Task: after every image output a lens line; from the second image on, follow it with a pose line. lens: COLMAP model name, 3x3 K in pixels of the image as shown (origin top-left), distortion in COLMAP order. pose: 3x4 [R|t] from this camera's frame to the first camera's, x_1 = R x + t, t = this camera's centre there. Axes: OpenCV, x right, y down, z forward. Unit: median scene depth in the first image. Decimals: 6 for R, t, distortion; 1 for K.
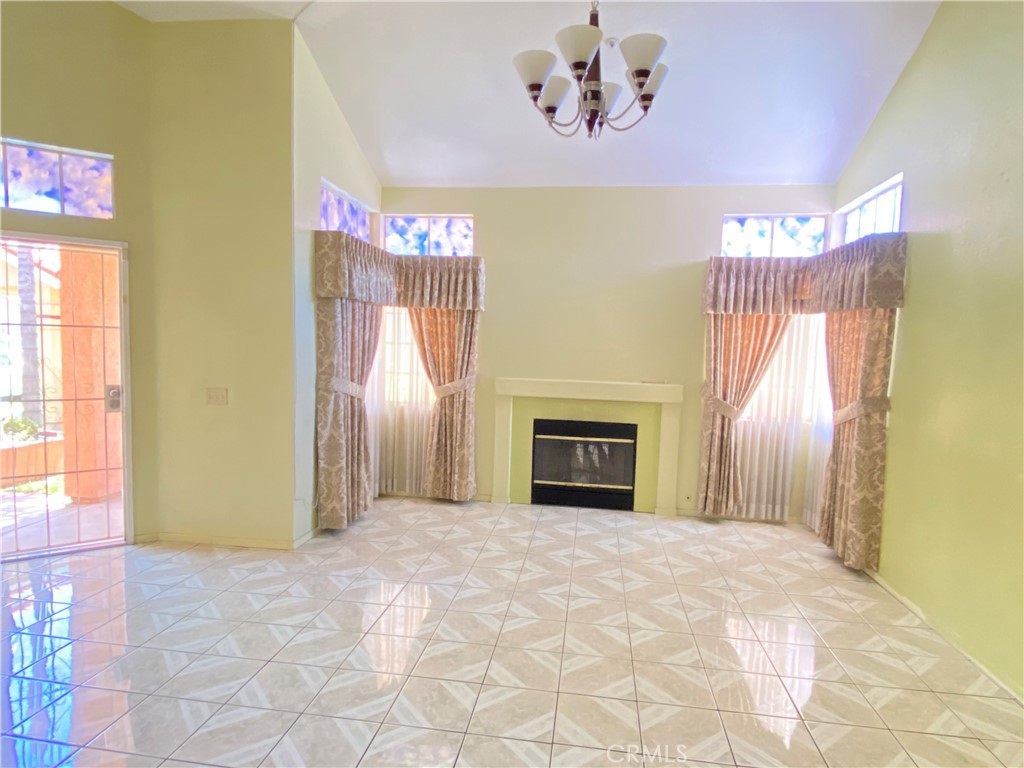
lens RADIAL K [[586.3, 0, 507.7], [0, 586.3, 393.5], [0, 0, 1]] dist [0.011900, -0.022994]
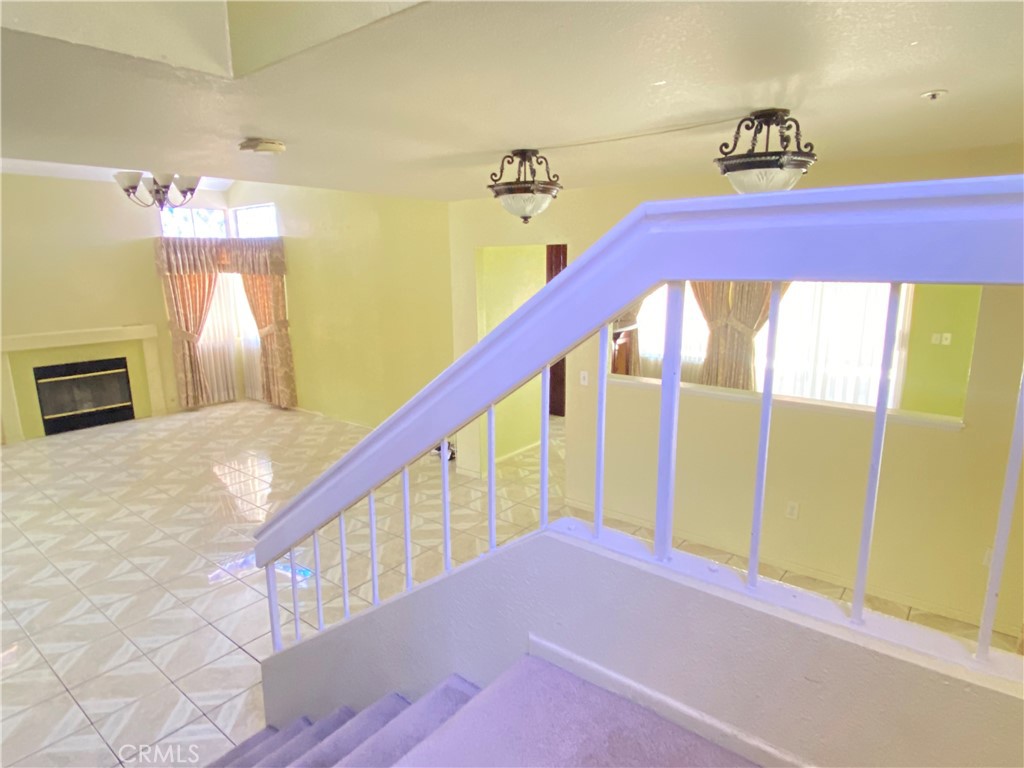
lens RADIAL K [[586.3, 0, 518.8], [0, 586.3, 387.6], [0, 0, 1]] dist [0.011900, -0.022994]
pose [[0.491931, -0.214520, 0.843792, -0.544272], [0.093268, 0.976577, 0.193903, -0.063466], [-0.865624, -0.016688, 0.500416, -0.534983]]
